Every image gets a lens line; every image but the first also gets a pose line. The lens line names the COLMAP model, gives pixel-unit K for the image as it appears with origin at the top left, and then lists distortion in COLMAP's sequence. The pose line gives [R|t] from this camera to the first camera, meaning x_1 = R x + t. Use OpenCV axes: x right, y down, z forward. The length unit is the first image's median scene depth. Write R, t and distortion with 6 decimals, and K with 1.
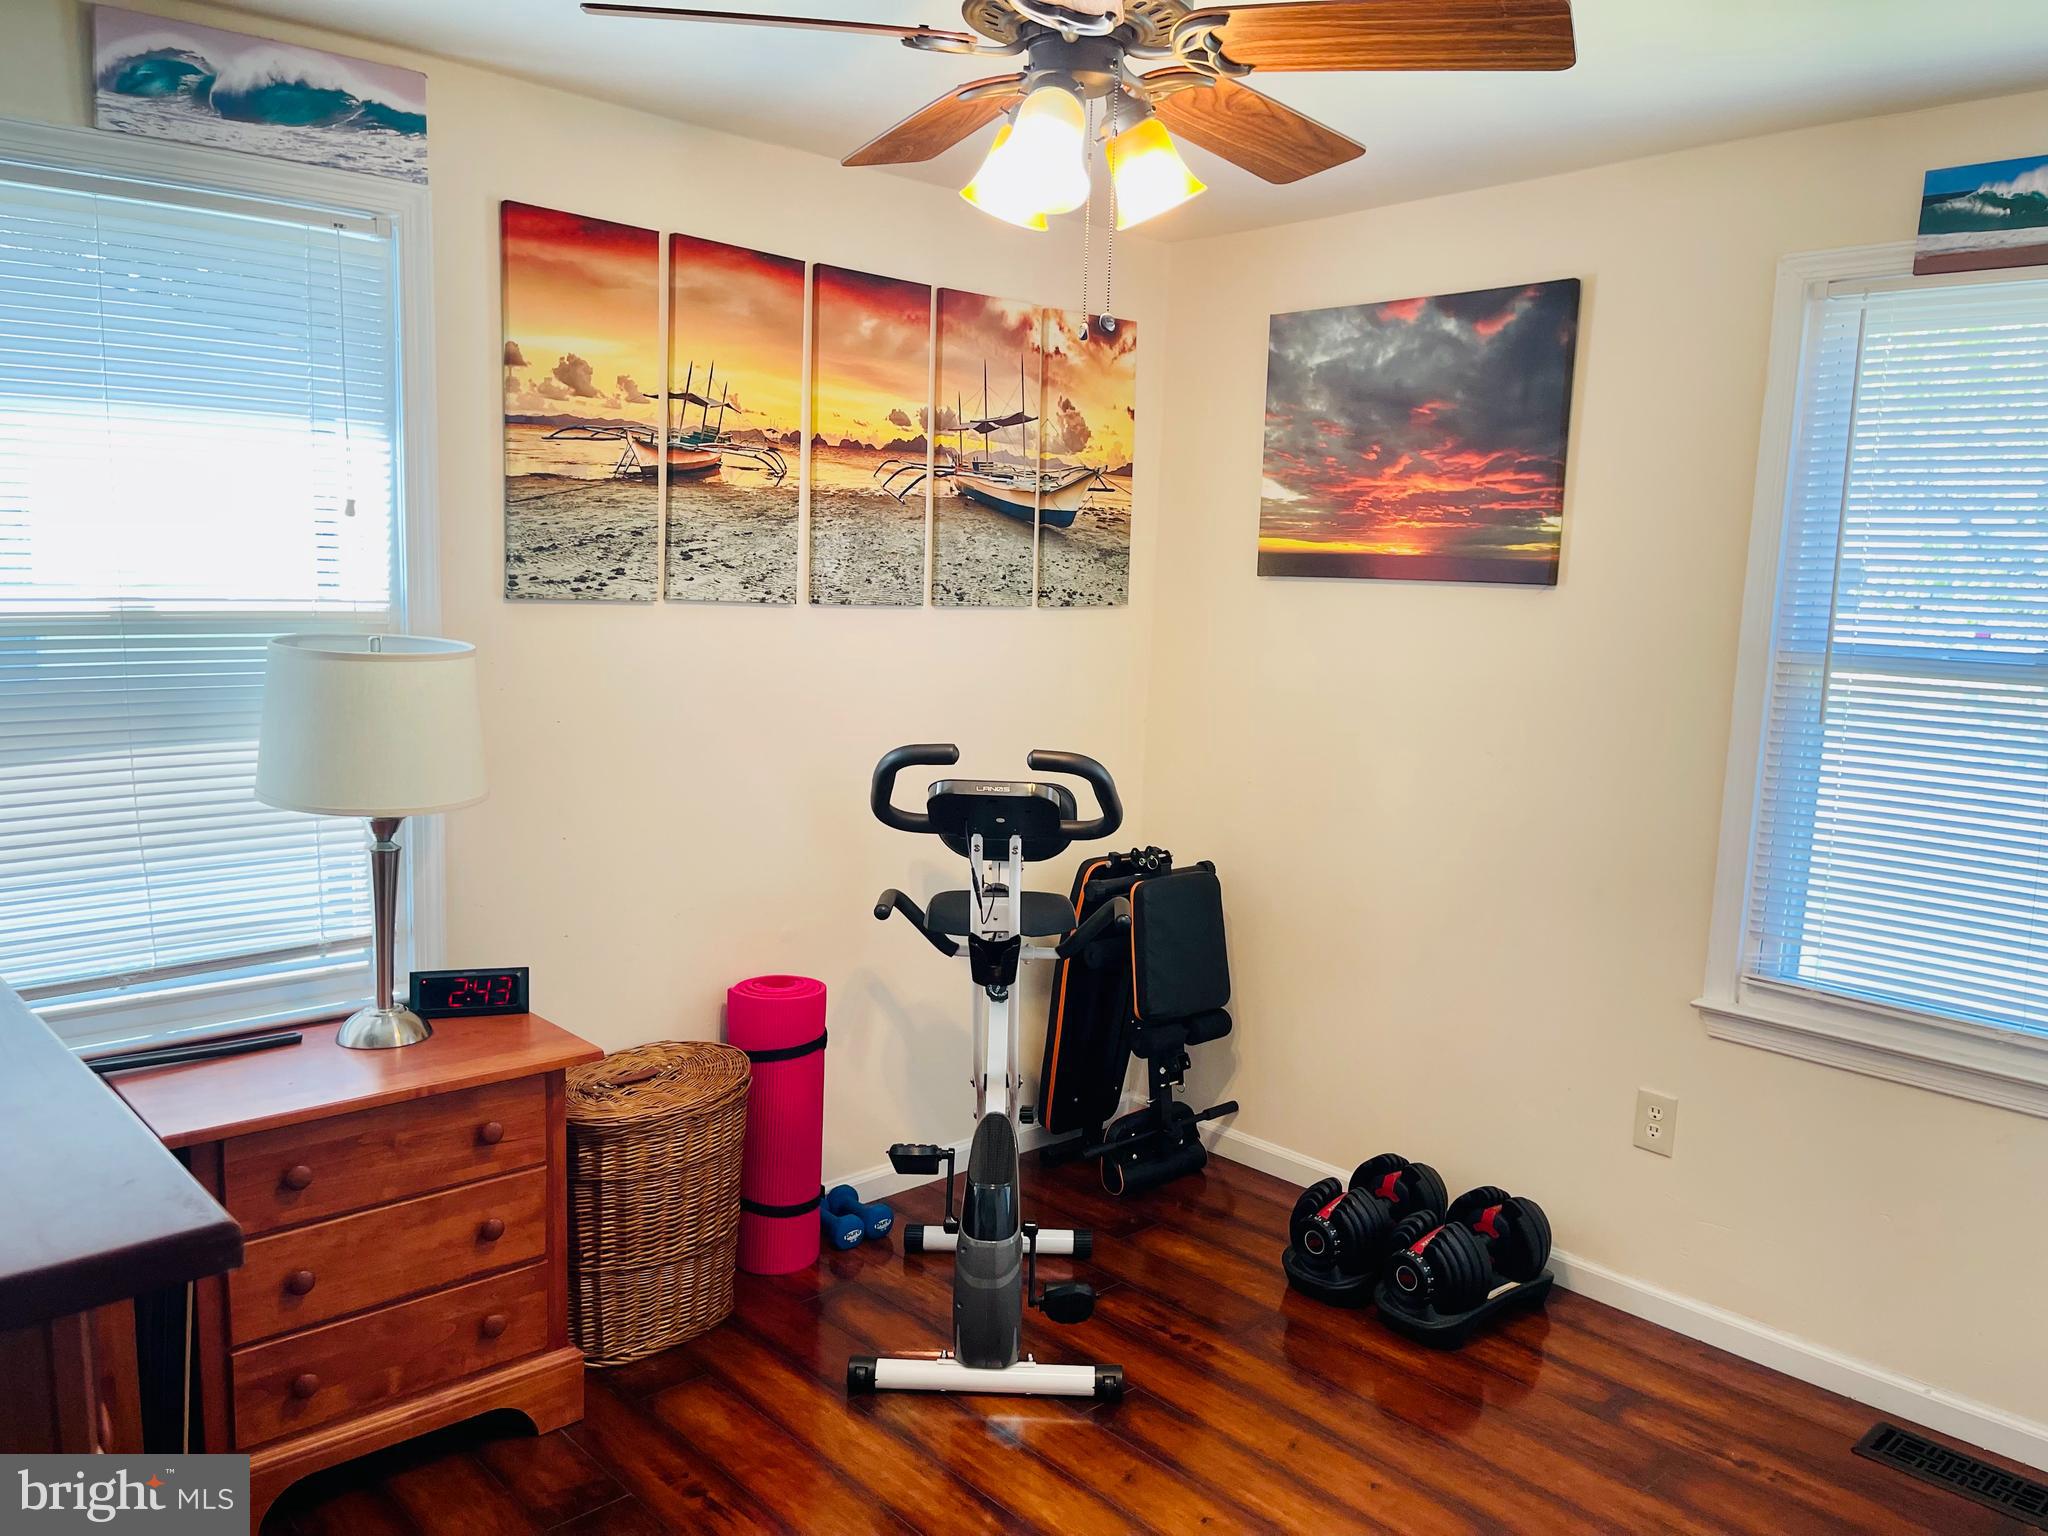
lens RADIAL K [[1539.4, 0, 1046.1], [0, 1539.4, 784.3], [0, 0, 1]] dist [0.042410, -0.068642]
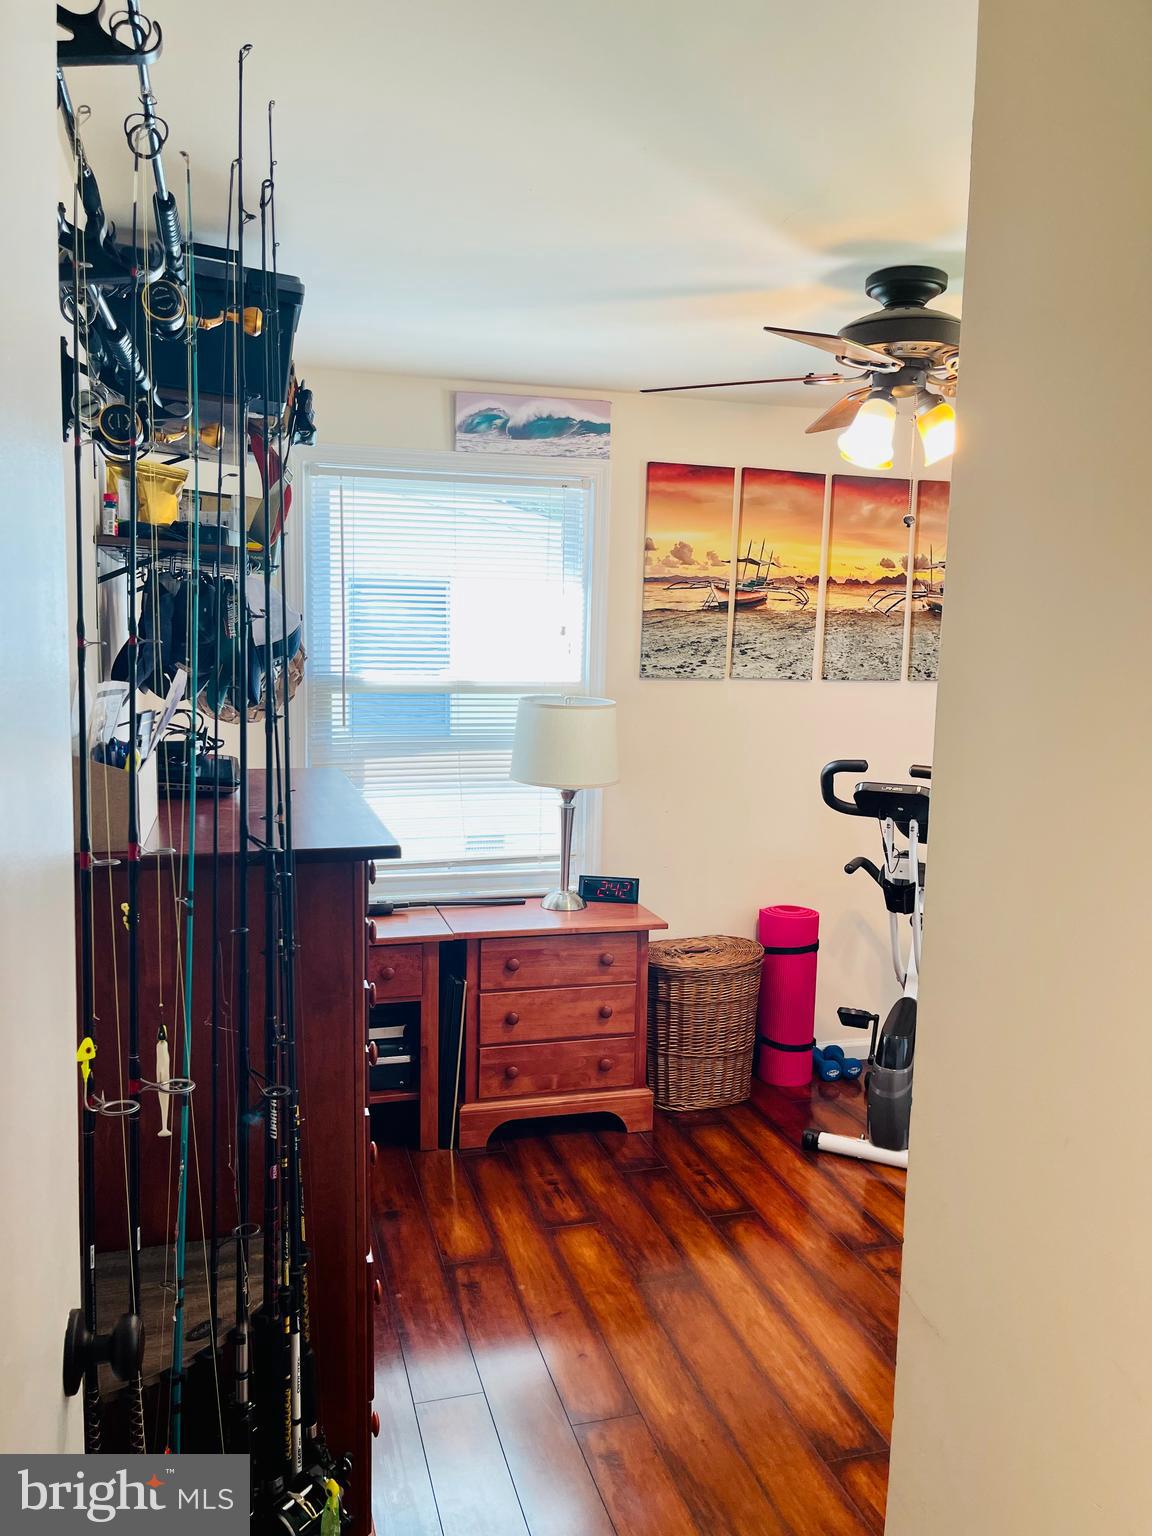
lens RADIAL K [[1154.6, 0, 573.2], [0, 1154.6, 778.3], [0, 0, 1]] dist [0.042410, -0.068642]
pose [[0.886518, 0.034071, -0.461437, 0.217596], [-0.051484, 0.998356, -0.025198, 0.037860], [0.459820, 0.046095, 0.886815, -0.244671]]
